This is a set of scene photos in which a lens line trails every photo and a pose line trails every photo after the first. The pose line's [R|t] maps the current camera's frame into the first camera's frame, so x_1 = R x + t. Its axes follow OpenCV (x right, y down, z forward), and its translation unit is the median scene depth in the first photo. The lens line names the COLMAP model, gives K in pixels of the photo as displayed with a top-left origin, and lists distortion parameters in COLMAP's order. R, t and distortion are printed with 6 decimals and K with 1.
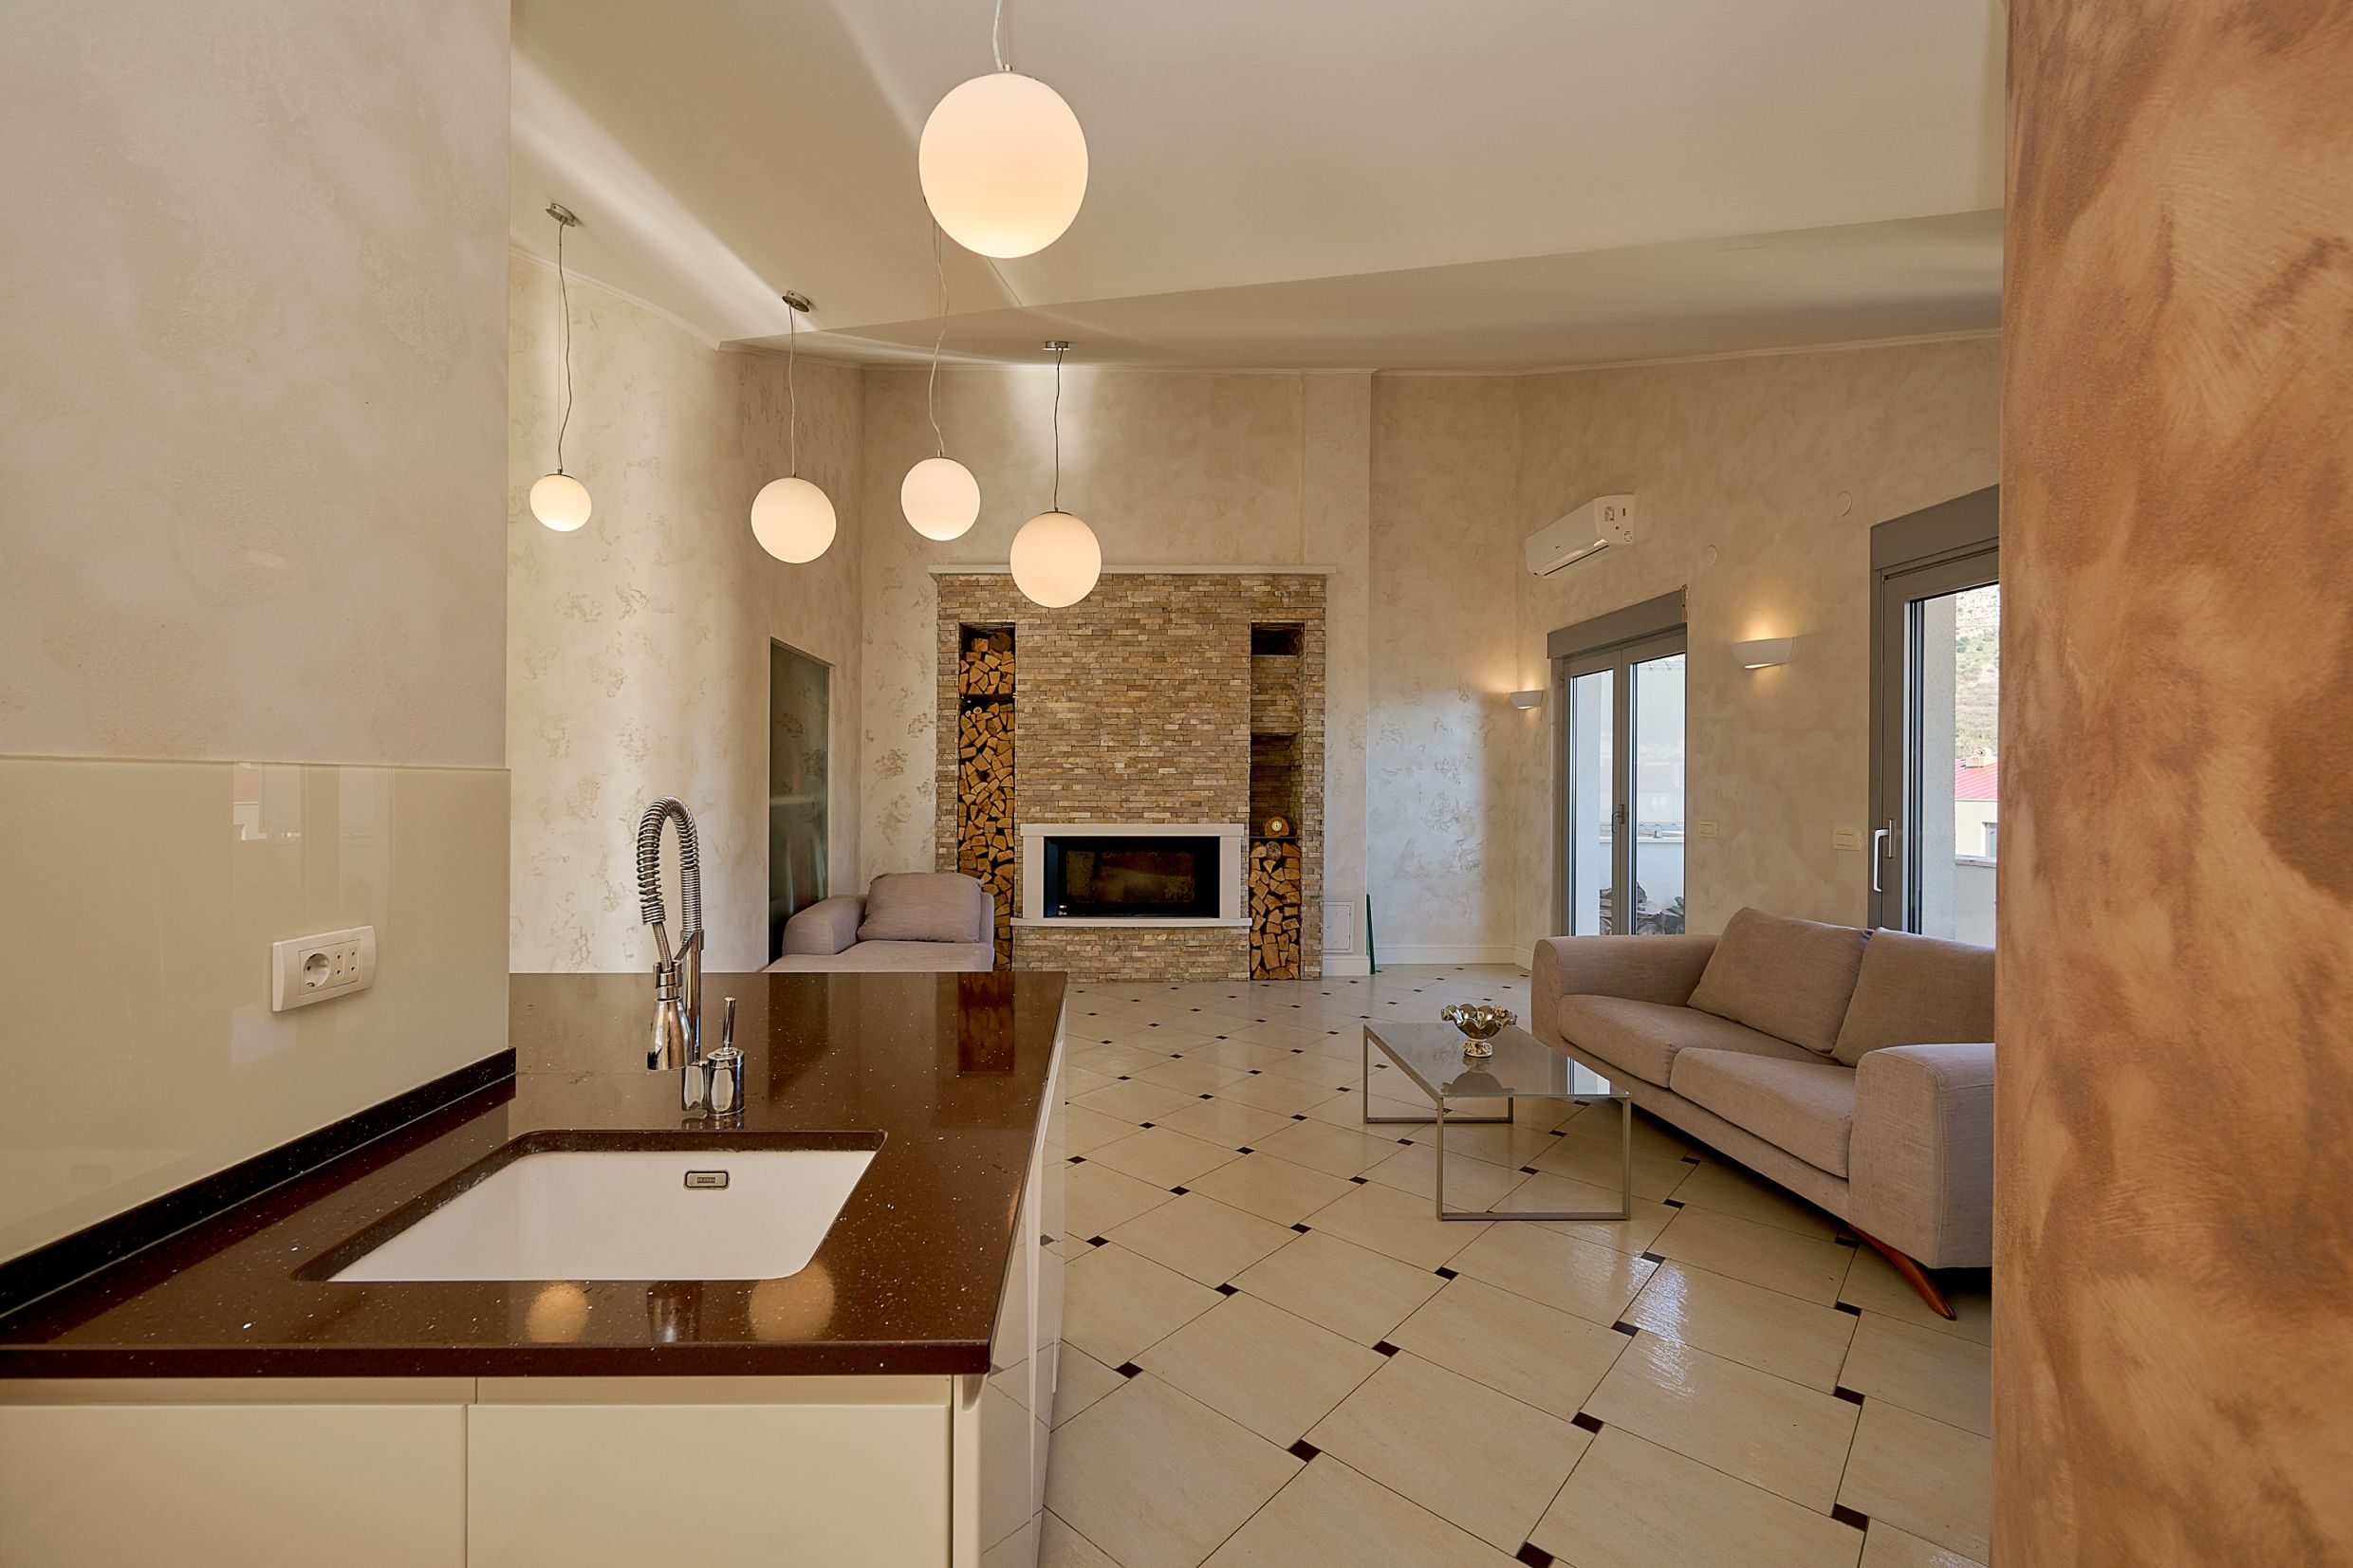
lens RADIAL K [[957.2, 0, 1138.9], [0, 957.2, 771.8], [0, 0, 1]] dist [0.004639, -0.000759]
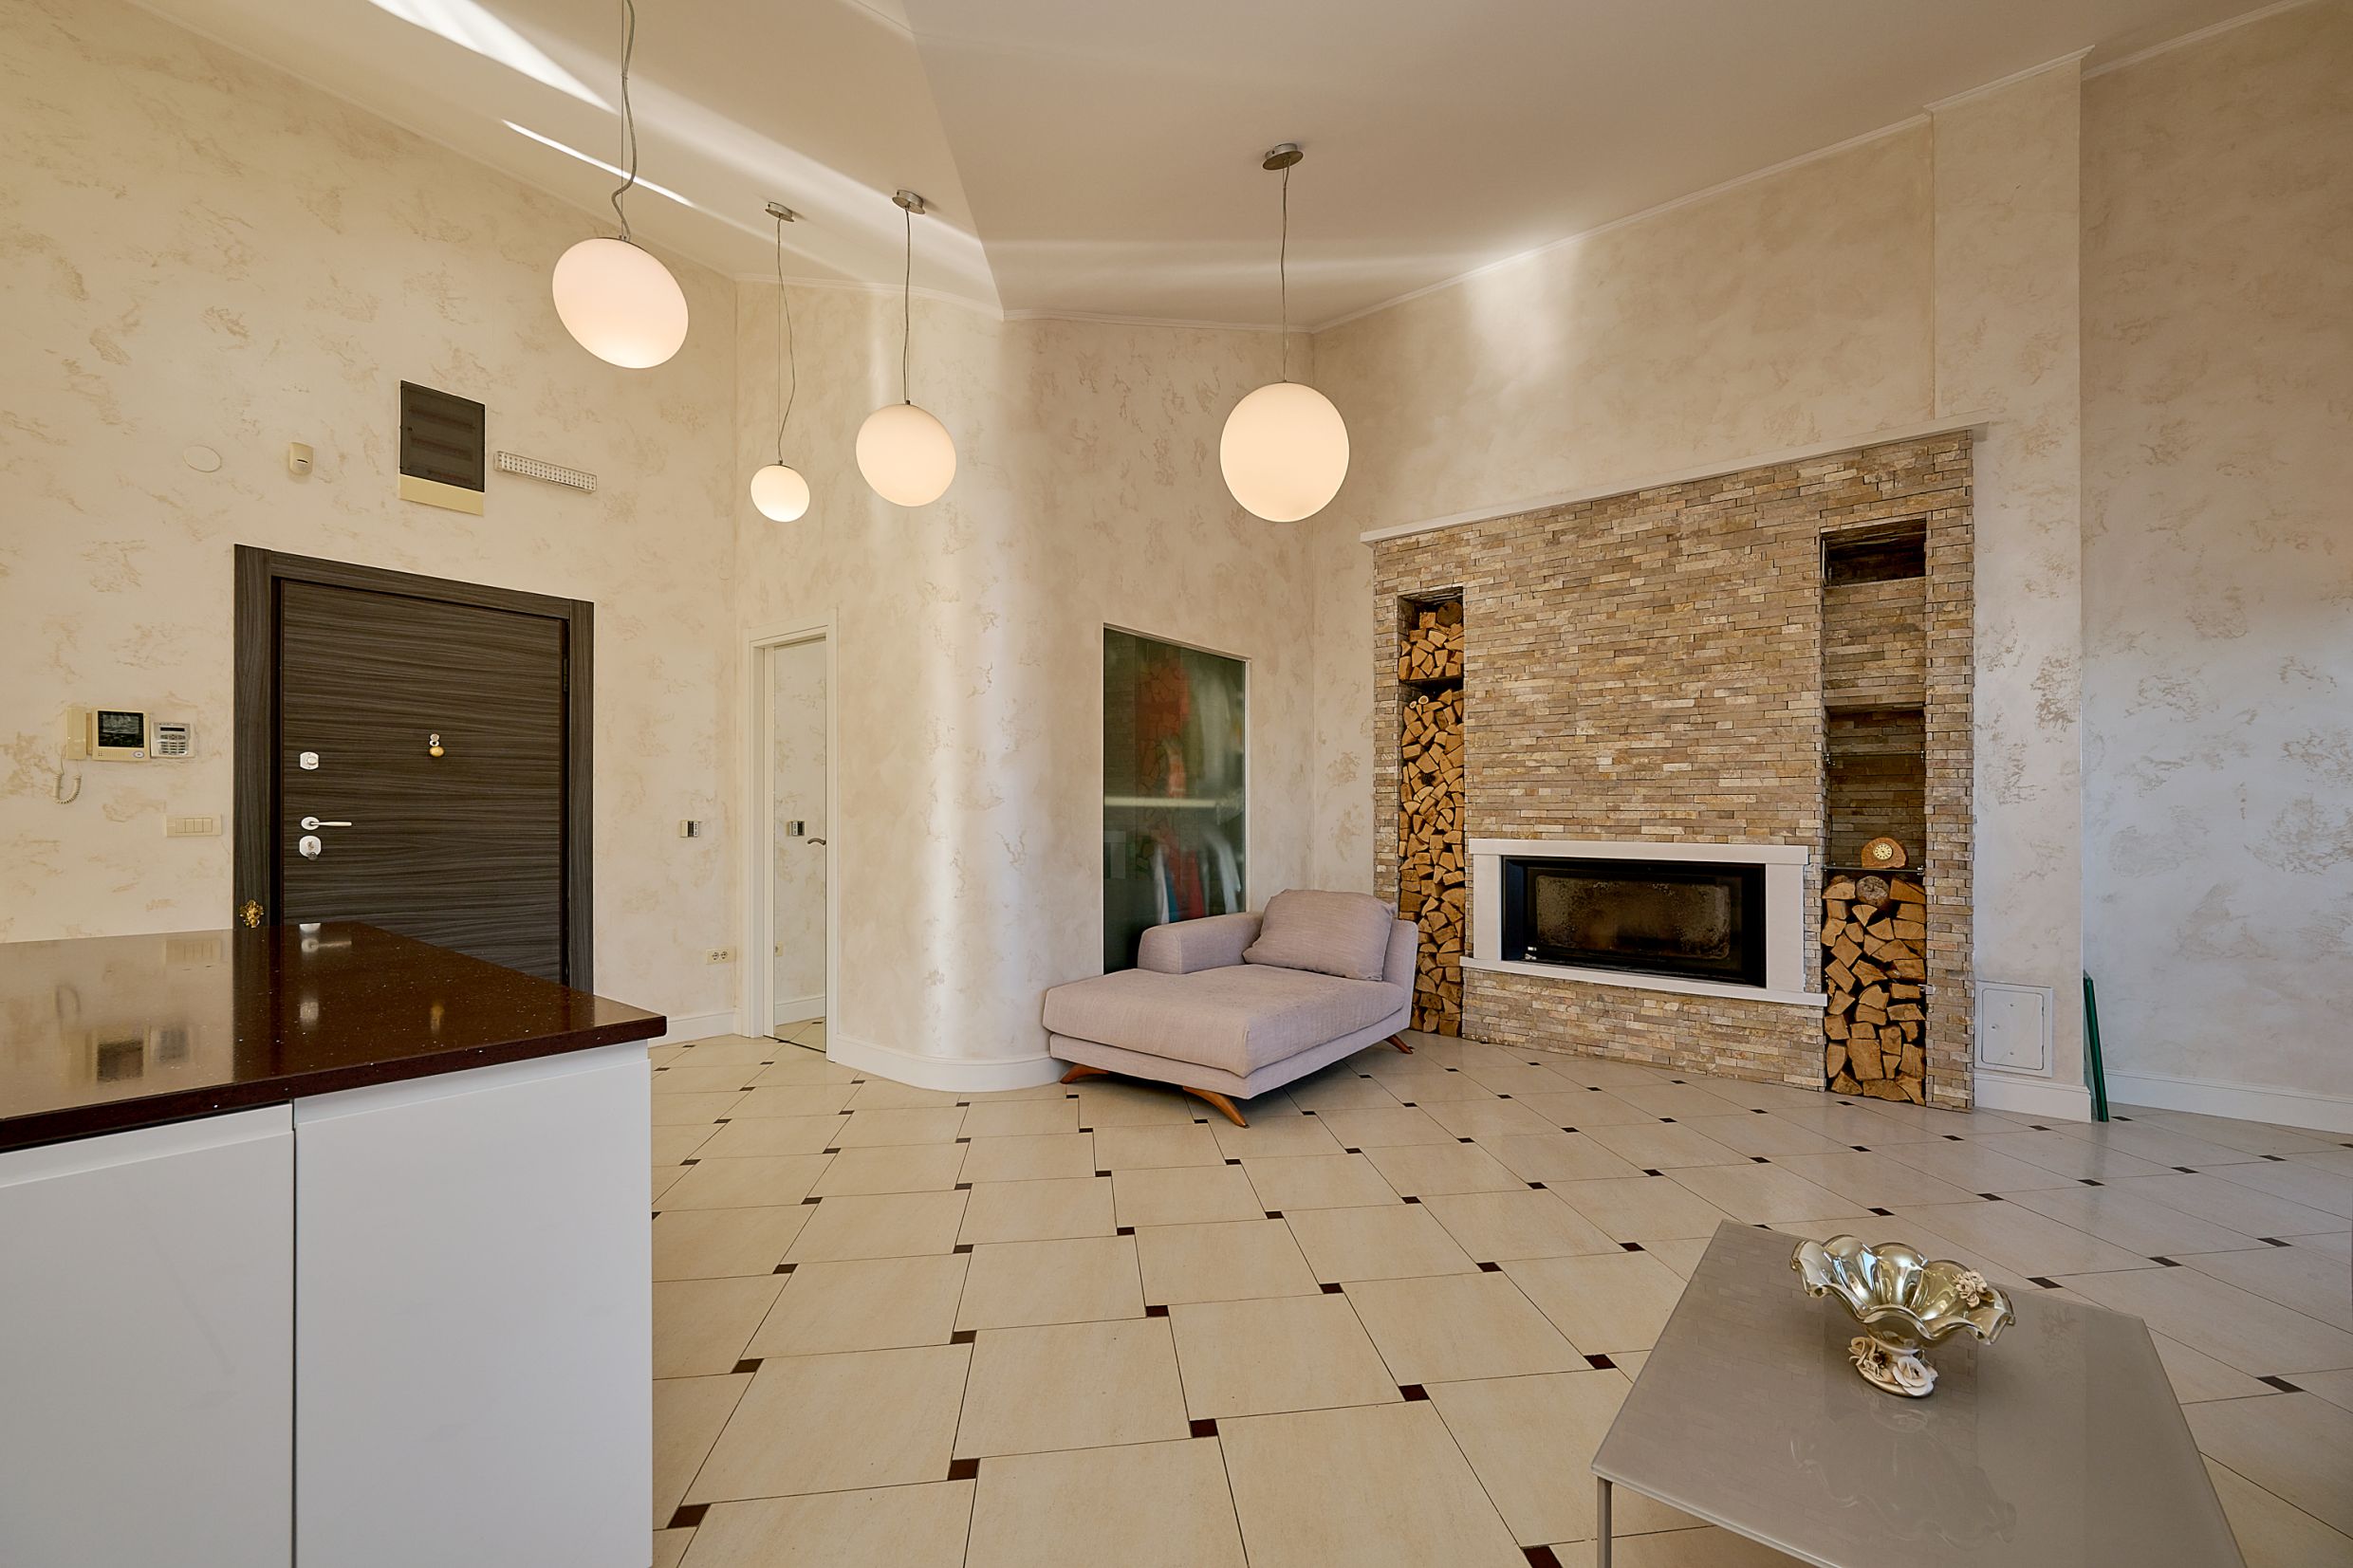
lens RADIAL K [[957.2, 0, 1149.1], [0, 957.2, 781.9], [0, 0, 1]] dist [0.004639, -0.000759]
pose [[0.781005, -0.016060, -0.624318, 0.164069], [0.004460, 0.999787, -0.020138, 0.022417], [0.624509, 0.012944, 0.780910, 0.216859]]
